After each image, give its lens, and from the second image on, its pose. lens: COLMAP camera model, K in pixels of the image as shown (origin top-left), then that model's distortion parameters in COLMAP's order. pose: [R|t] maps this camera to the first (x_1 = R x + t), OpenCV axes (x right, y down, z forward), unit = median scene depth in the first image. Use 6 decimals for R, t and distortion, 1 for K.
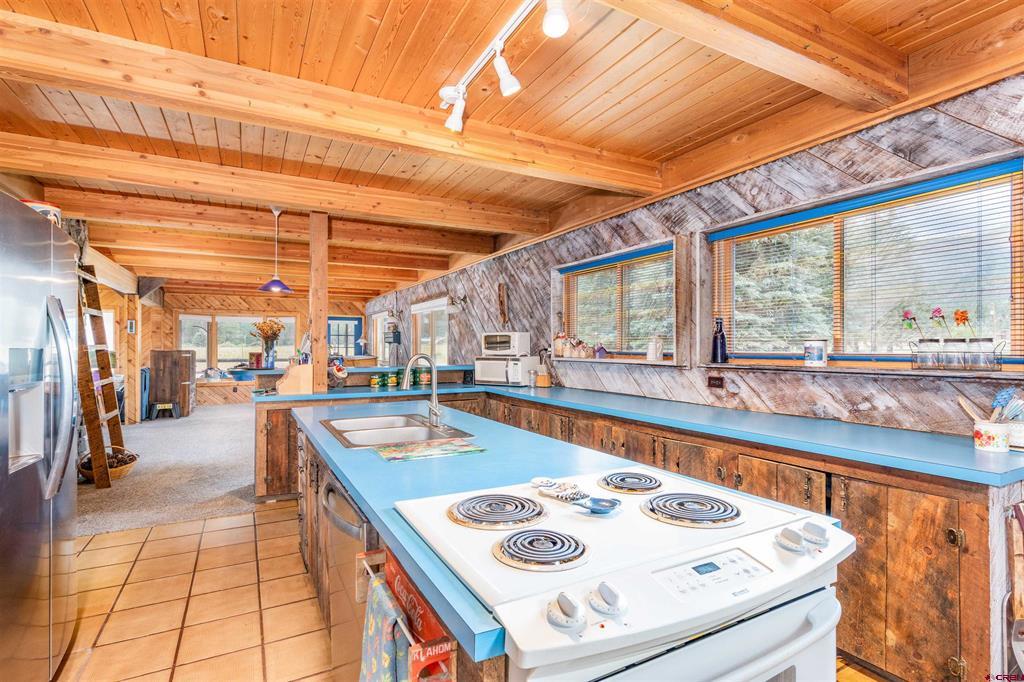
lens RADIAL K [[480.2, 0, 551.7], [0, 480.2, 340.2], [0, 0, 1]] dist [-0.006554, 0.001441]
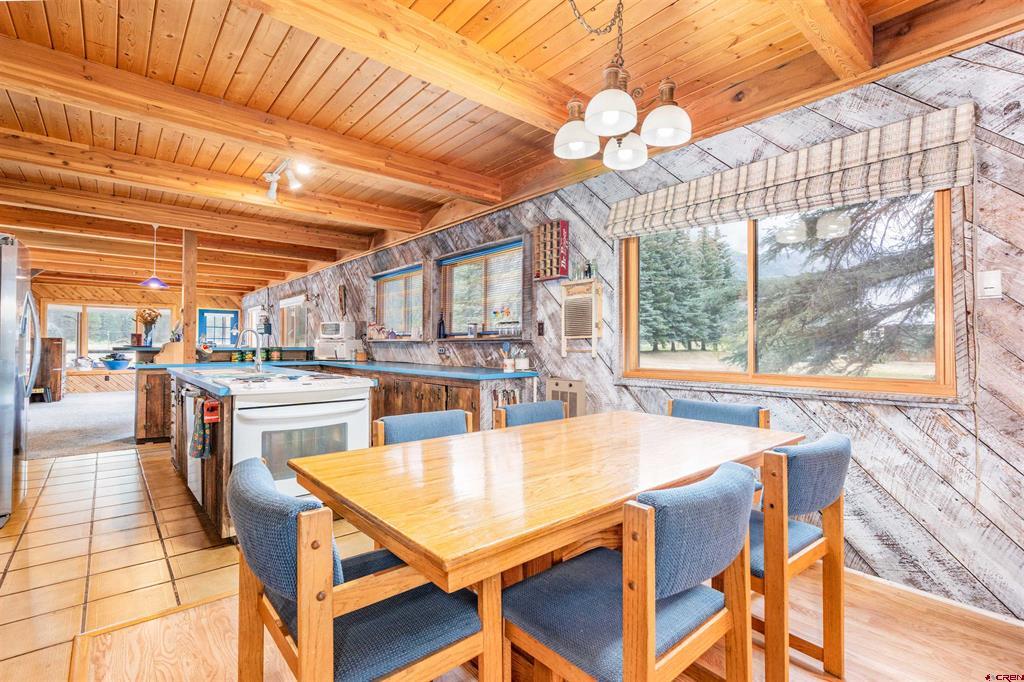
lens RADIAL K [[480.2, 0, 511.3], [0, 480.2, 341.3], [0, 0, 1]] dist [-0.006554, 0.001441]
pose [[0.991919, 0.013309, 0.126174, 0.223812], [-0.013674, 0.999904, 0.002028, 0.029551], [-0.126135, -0.003737, 0.992006, -0.412493]]
